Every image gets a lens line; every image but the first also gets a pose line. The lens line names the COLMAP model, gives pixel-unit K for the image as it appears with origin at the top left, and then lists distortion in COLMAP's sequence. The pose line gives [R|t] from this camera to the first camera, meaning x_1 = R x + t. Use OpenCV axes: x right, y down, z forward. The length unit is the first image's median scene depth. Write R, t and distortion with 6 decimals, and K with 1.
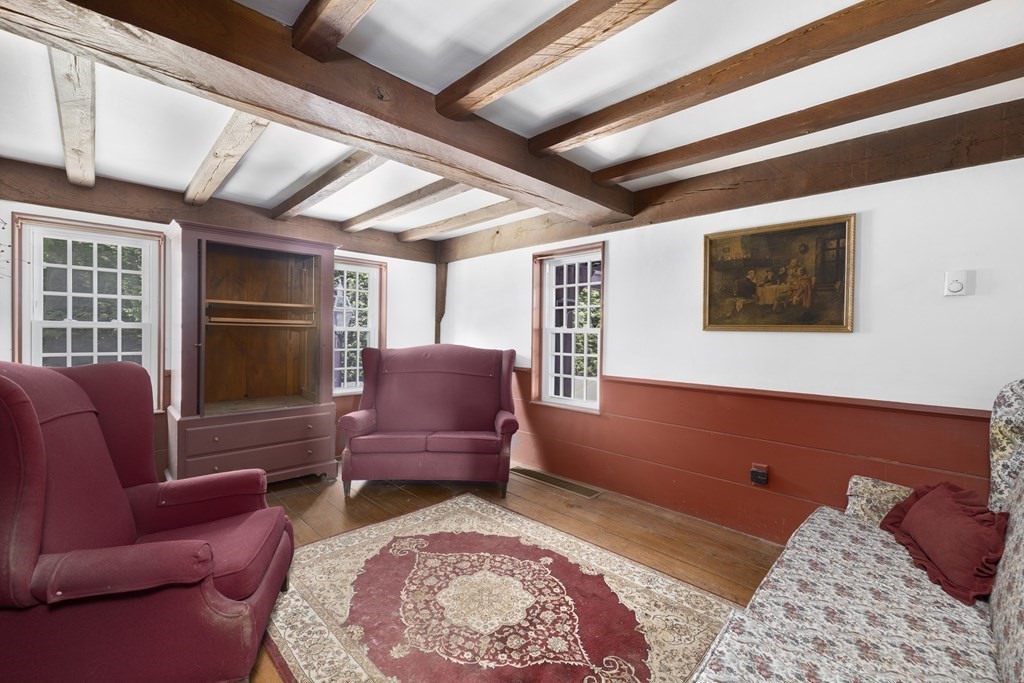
lens RADIAL K [[427.8, 0, 506.6], [0, 427.8, 338.5], [0, 0, 1]] dist [-0.002088, -0.000044]
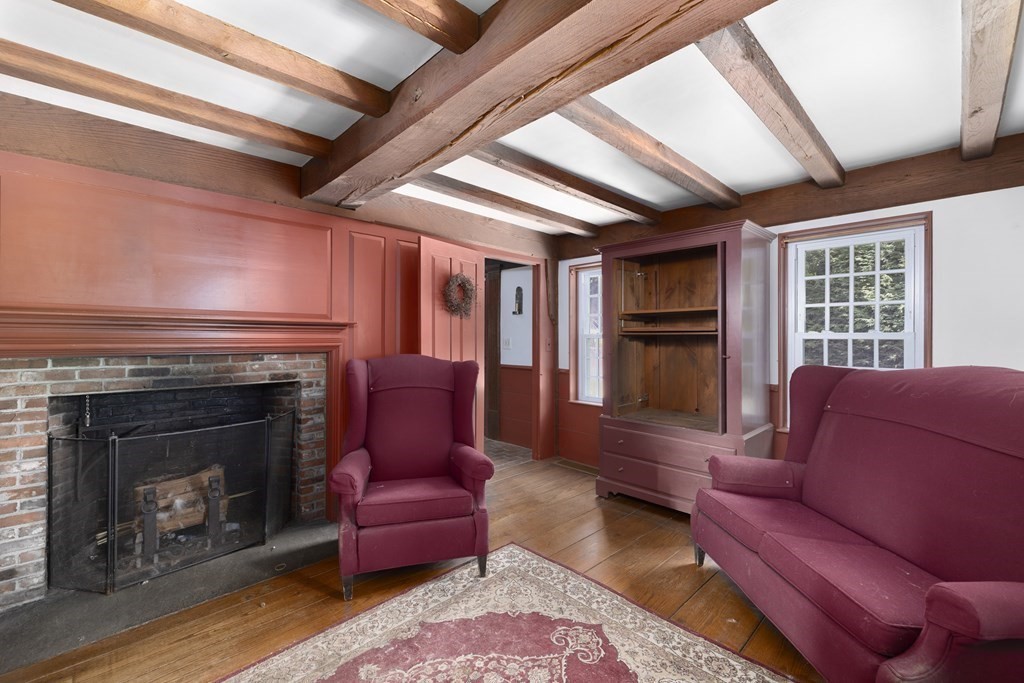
lens RADIAL K [[427.8, 0, 506.6], [0, 427.8, 338.5], [0, 0, 1]] dist [-0.002088, -0.000044]
pose [[-0.010574, -0.013042, -0.999859, 0.478244], [-0.013545, 0.999825, -0.012899, -0.004873], [0.999852, 0.013406, -0.010749, 0.874897]]
